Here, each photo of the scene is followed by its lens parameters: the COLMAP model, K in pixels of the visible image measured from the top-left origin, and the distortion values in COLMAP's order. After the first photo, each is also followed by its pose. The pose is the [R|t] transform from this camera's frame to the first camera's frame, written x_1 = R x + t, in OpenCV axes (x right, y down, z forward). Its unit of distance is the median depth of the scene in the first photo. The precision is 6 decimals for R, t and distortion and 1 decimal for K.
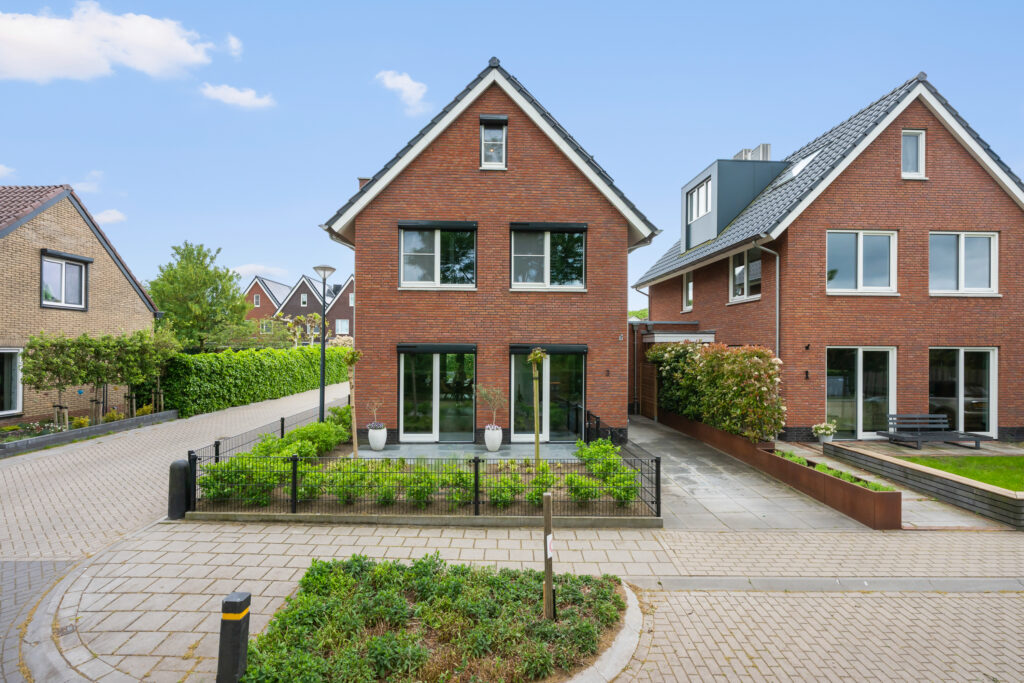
lens RADIAL K [[490.2, 0, 512.0], [0, 490.2, 341.5], [0, 0, 1]] dist [0.002066, 0.000161]
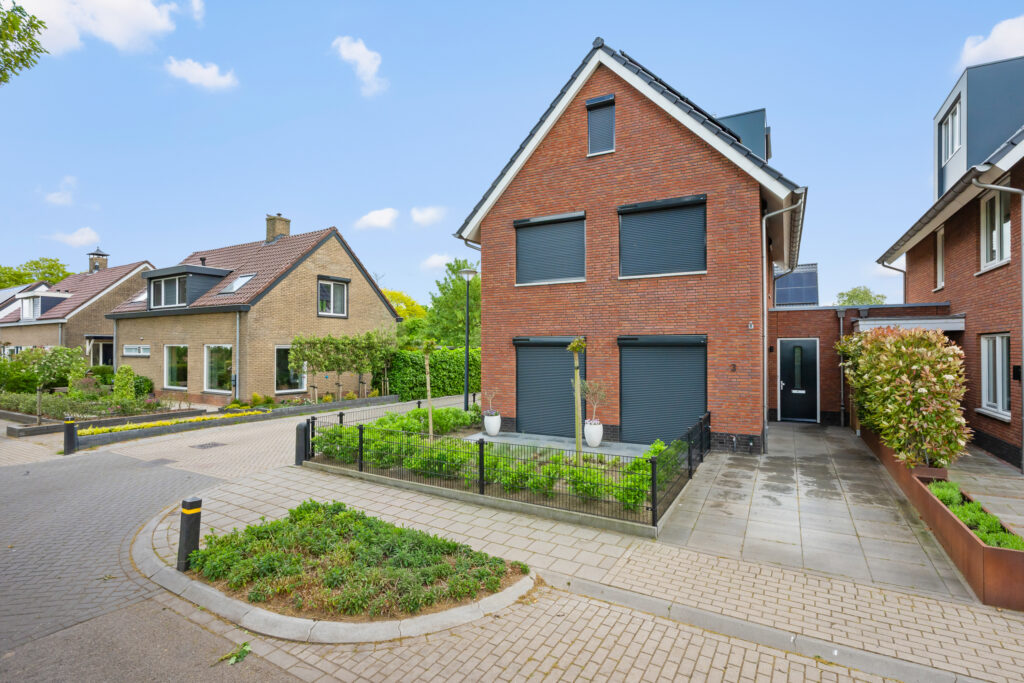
lens RADIAL K [[509.3, 0, 512.0], [0, 509.3, 341.5], [0, 0, 1]] dist [0.001273, 0.000679]
pose [[0.852771, -0.013063, -0.522122, 0.330182], [0.012044, 0.999913, -0.005346, 0.019070], [0.522147, -0.001729, 0.852854, 0.059139]]
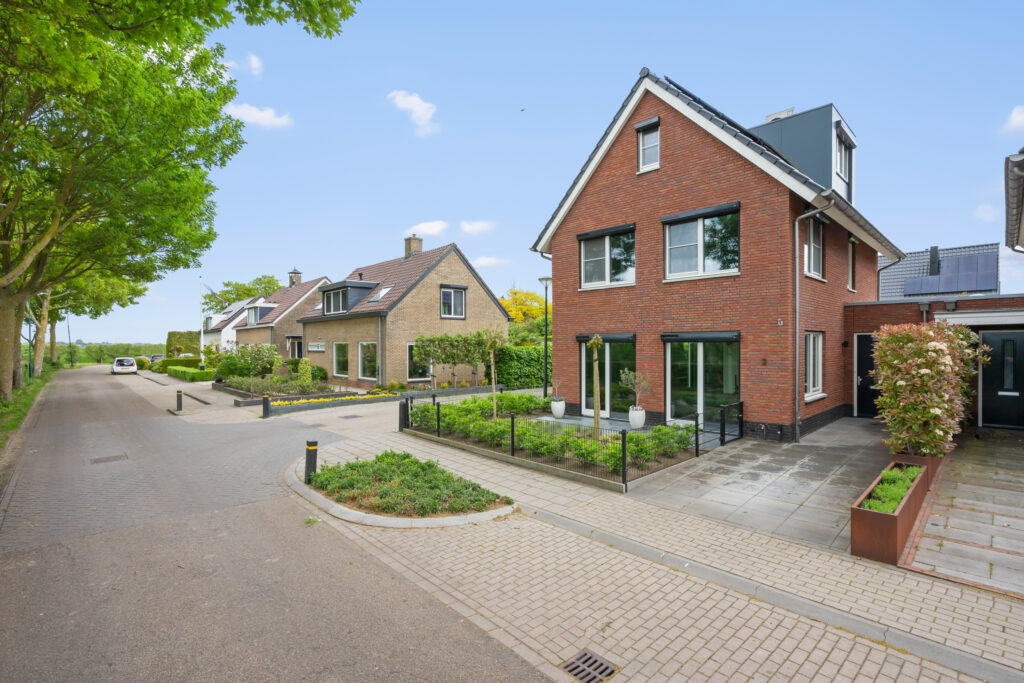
lens RADIAL K [[493.9, 0, 506.1], [0, 493.9, 346.0], [0, 0, 1]] dist [-0.001626, 0.000225]
pose [[0.664068, -0.006389, -0.747645, 0.565286], [0.018123, 0.999807, 0.007554, 0.019366], [0.747452, -0.018566, 0.664056, 0.039495]]
